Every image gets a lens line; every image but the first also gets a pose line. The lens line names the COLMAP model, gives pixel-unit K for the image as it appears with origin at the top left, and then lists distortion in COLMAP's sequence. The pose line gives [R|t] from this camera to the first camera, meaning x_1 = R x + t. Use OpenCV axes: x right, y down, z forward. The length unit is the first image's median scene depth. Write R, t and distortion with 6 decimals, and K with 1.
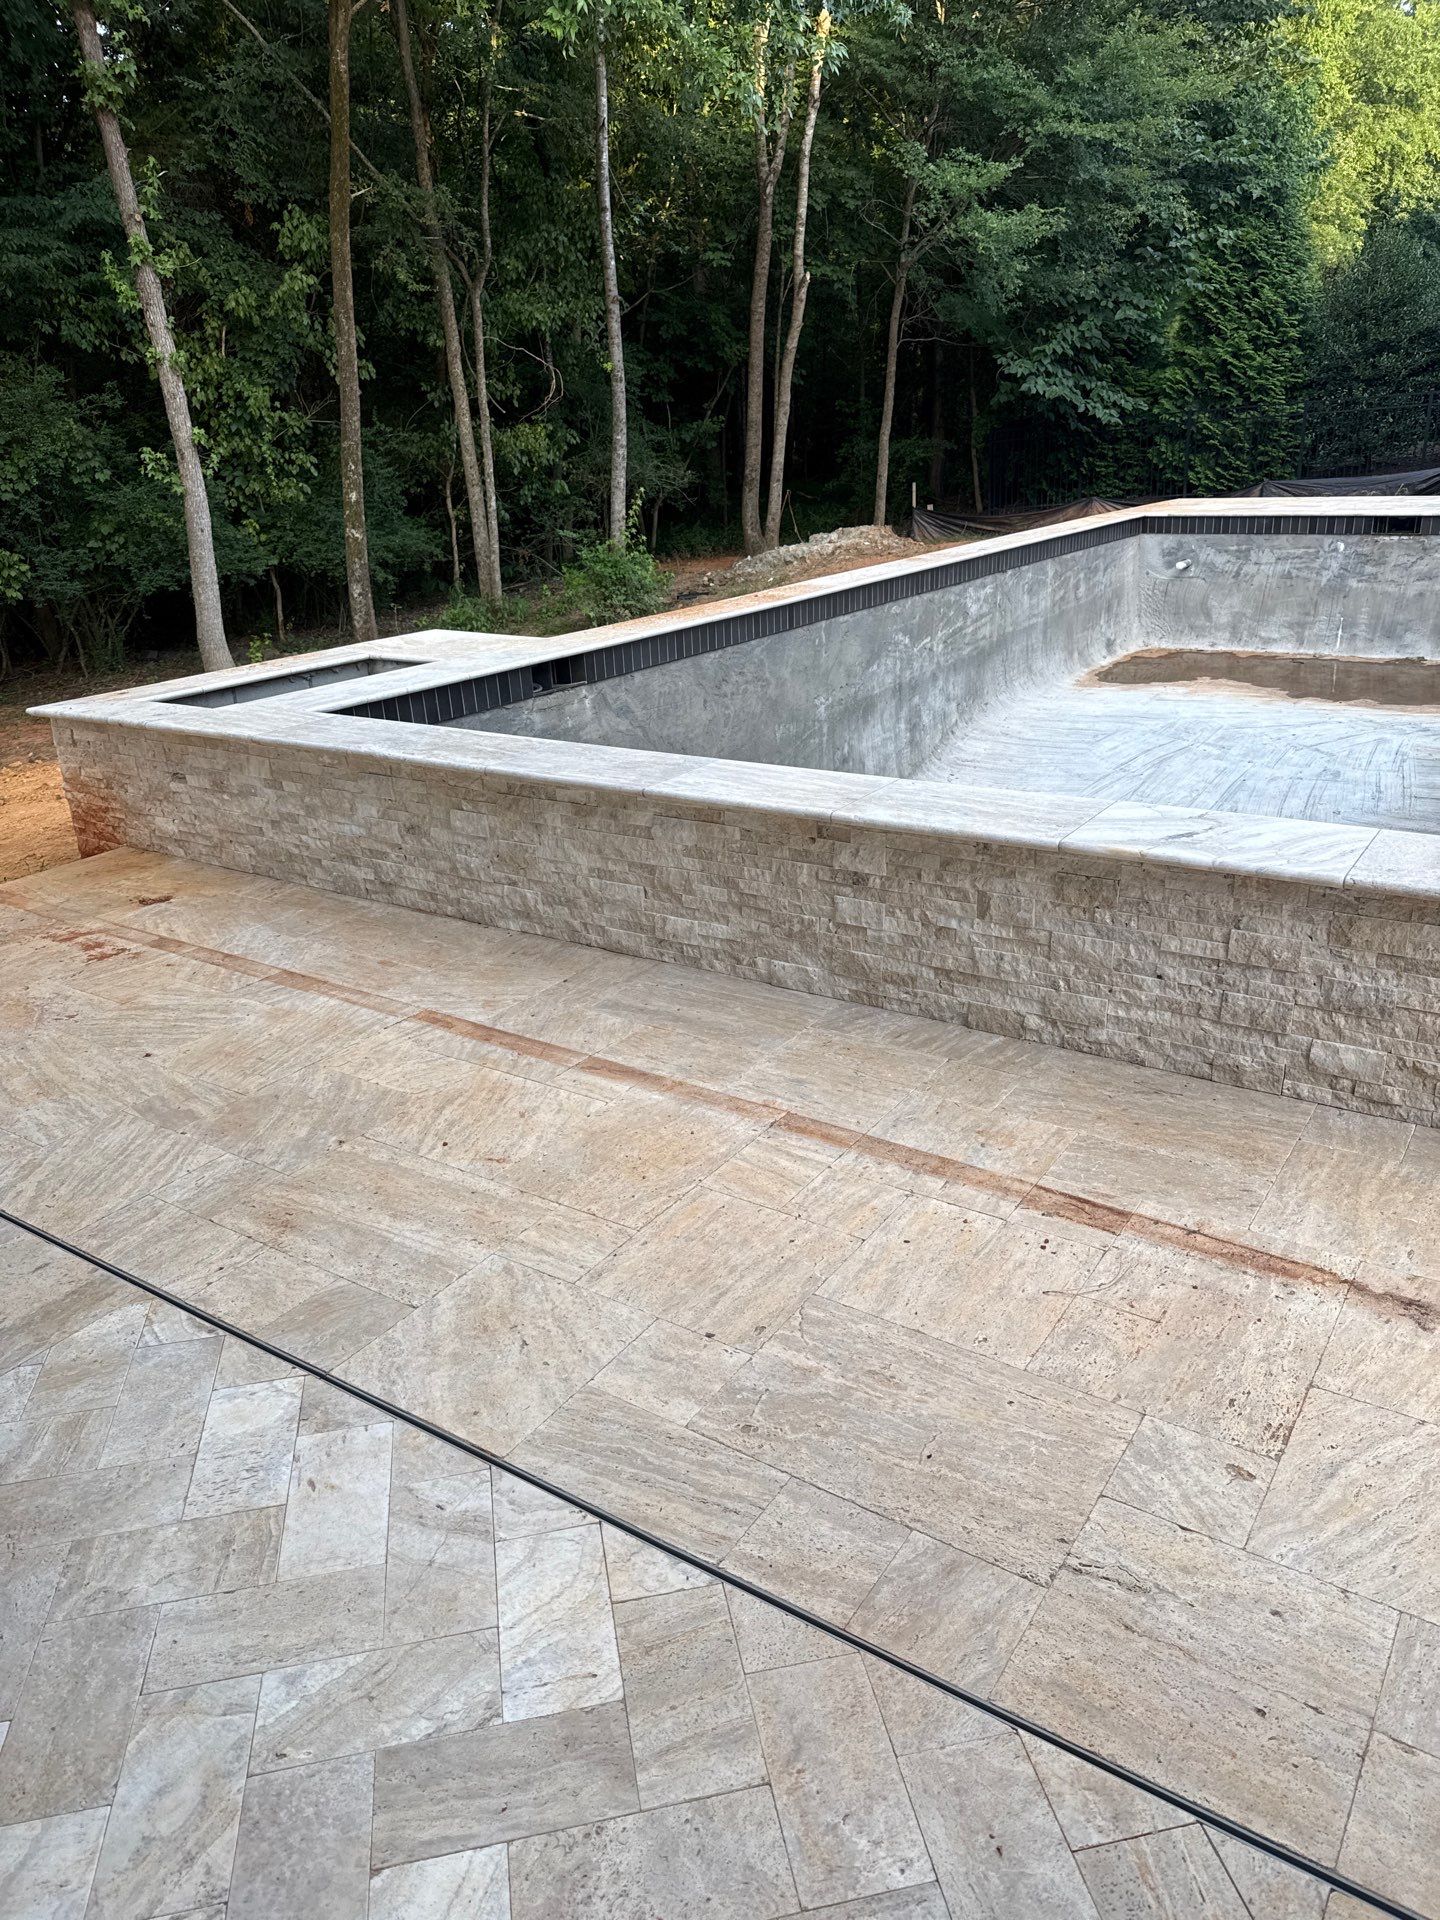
lens RADIAL K [[1334.6, 0, 711.0], [0, 1334.6, 967.3], [0, 0, 1]] dist [0.035495, -0.040119]
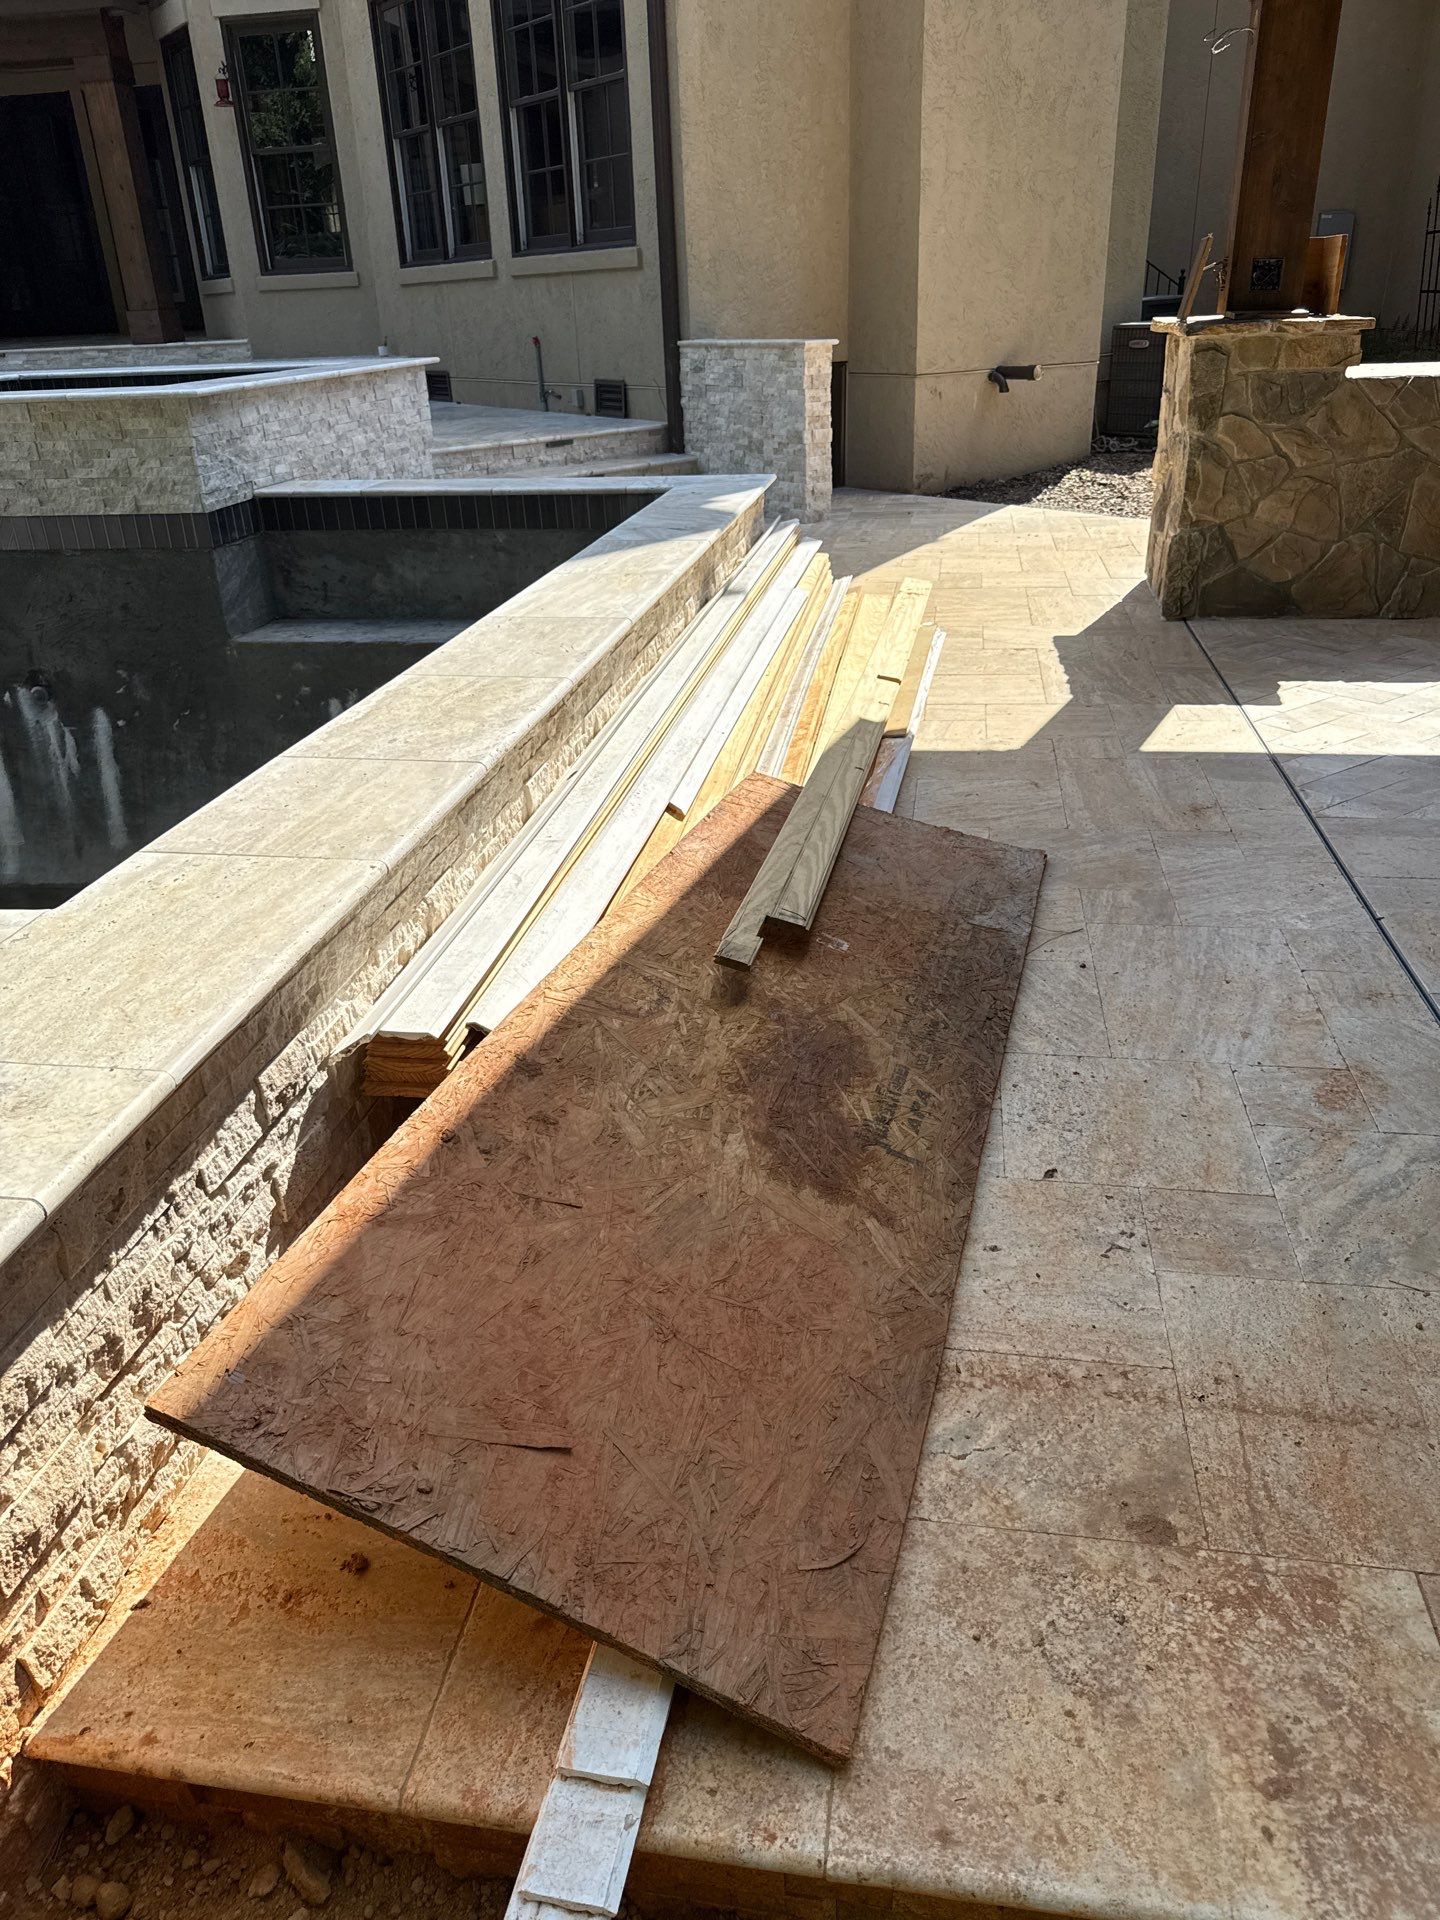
lens RADIAL K [[1334.6, 0, 711.0], [0, 1334.6, 967.3], [0, 0, 1]] dist [0.035495, -0.040119]
pose [[-0.407689, -0.351276, 0.842849, -0.830174], [0.399355, 0.761490, 0.510537, -0.355968], [-0.821161, 0.544736, -0.170167, 1.097561]]
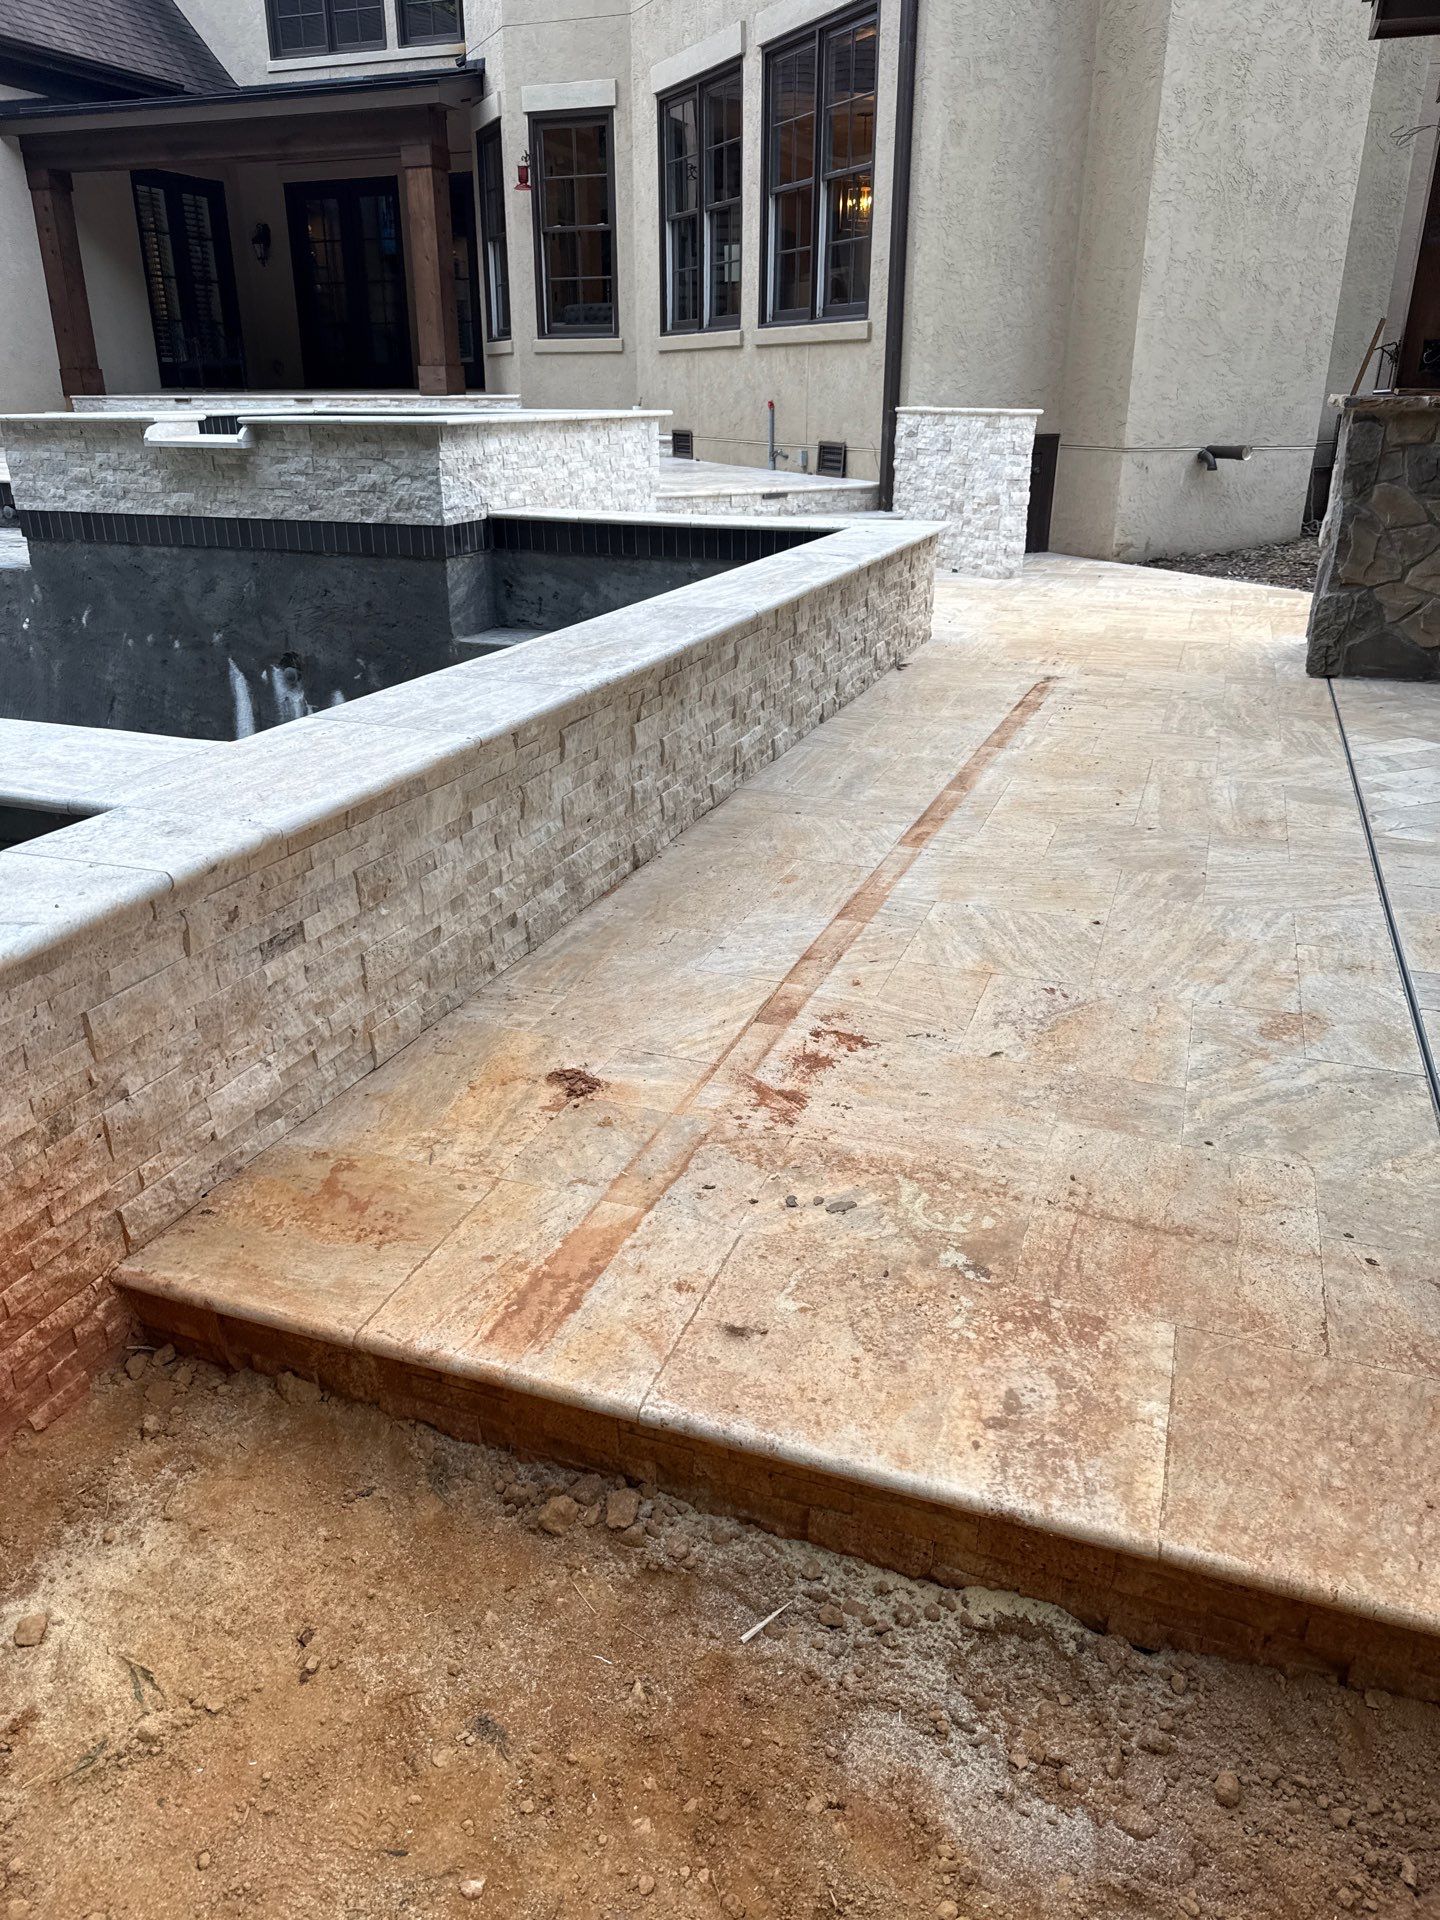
lens RADIAL K [[1334.6, 0, 711.0], [0, 1334.6, 967.3], [0, 0, 1]] dist [0.035495, -0.040119]
pose [[-0.231728, -0.340486, 0.911247, -0.982395], [0.380246, 0.830513, 0.407015, -0.307099], [-0.895385, 0.440815, -0.062985, 1.082131]]
